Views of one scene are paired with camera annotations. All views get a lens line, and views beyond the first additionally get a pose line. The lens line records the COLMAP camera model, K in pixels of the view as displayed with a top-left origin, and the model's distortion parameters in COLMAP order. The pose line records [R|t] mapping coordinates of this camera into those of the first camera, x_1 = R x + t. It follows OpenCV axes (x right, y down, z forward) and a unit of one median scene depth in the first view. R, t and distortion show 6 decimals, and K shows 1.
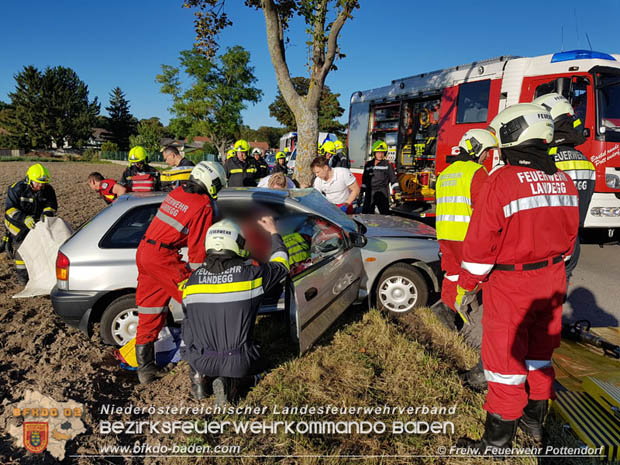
lens RADIAL K [[477.3, 0, 312.8], [0, 477.3, 242.1], [0, 0, 1]] dist [0.032925, -0.067122]
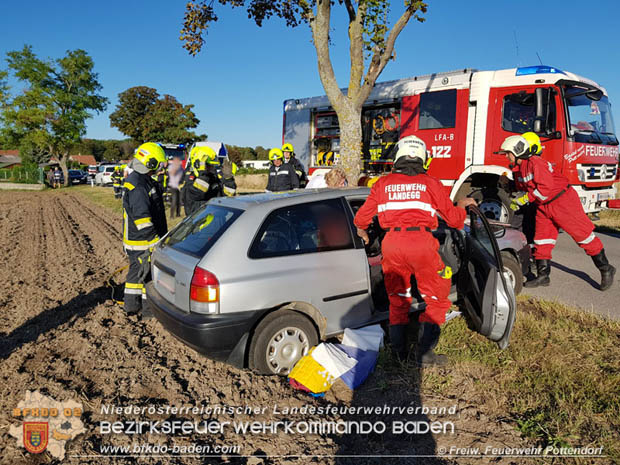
lens RADIAL K [[477.3, 0, 323.7], [0, 477.3, 229.3], [0, 0, 1]] dist [0.032925, -0.067122]
pose [[0.935018, -0.063199, 0.348923, -0.272834], [0.081396, 0.995968, -0.037723, 0.000381], [-0.345132, 0.063672, 0.936392, 0.073447]]
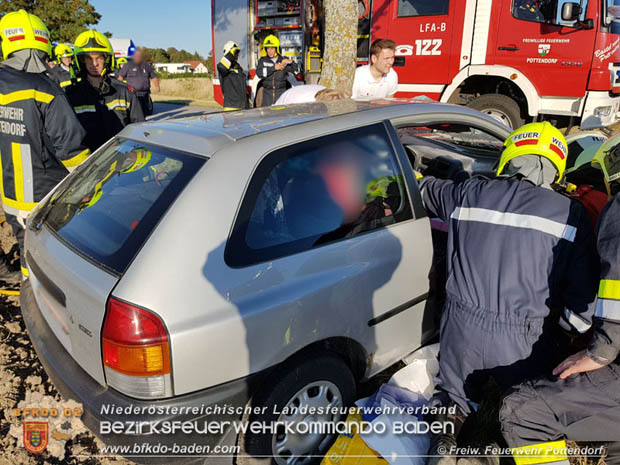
lens RADIAL K [[477.3, 0, 315.3], [0, 477.3, 223.9], [0, 0, 1]] dist [0.032925, -0.067122]
pose [[0.875243, -0.167508, 0.453752, -0.246327], [0.107889, 0.982093, 0.154444, -0.035472], [-0.471497, -0.086221, 0.877642, 0.286070]]
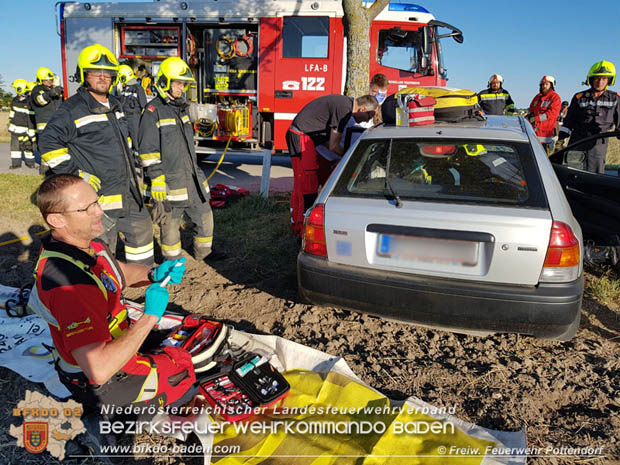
lens RADIAL K [[477.3, 0, 299.3], [0, 477.3, 226.9], [0, 0, 1]] dist [0.032925, -0.067122]
pose [[0.529219, -0.202697, 0.823919, -0.527681], [0.142716, 0.978476, 0.149051, -0.044533], [-0.836397, 0.038706, 0.546756, 0.417197]]
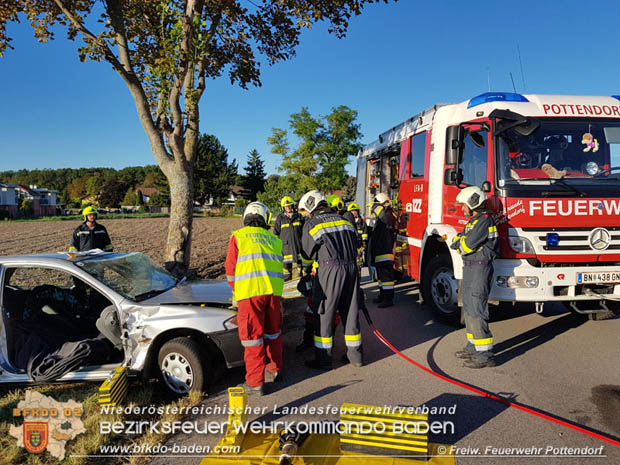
lens RADIAL K [[477.3, 0, 319.1], [0, 477.3, 233.7], [0, 0, 1]] dist [0.032925, -0.067122]
pose [[0.964020, -0.008485, -0.265695, 0.348646], [-0.023984, 0.992638, -0.118720, -0.026706], [0.264746, 0.120821, 0.956719, 0.083044]]
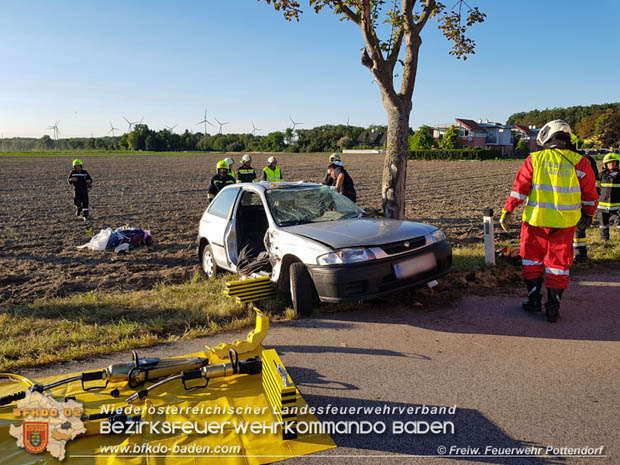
lens RADIAL K [[477.3, 0, 304.2], [0, 477.3, 242.3], [0, 0, 1]] dist [0.032925, -0.067122]
pose [[0.302646, 0.159601, -0.939645, 0.576916], [-0.154414, 0.981066, 0.116902, -0.062245], [0.940512, 0.109714, 0.321560, 0.344551]]
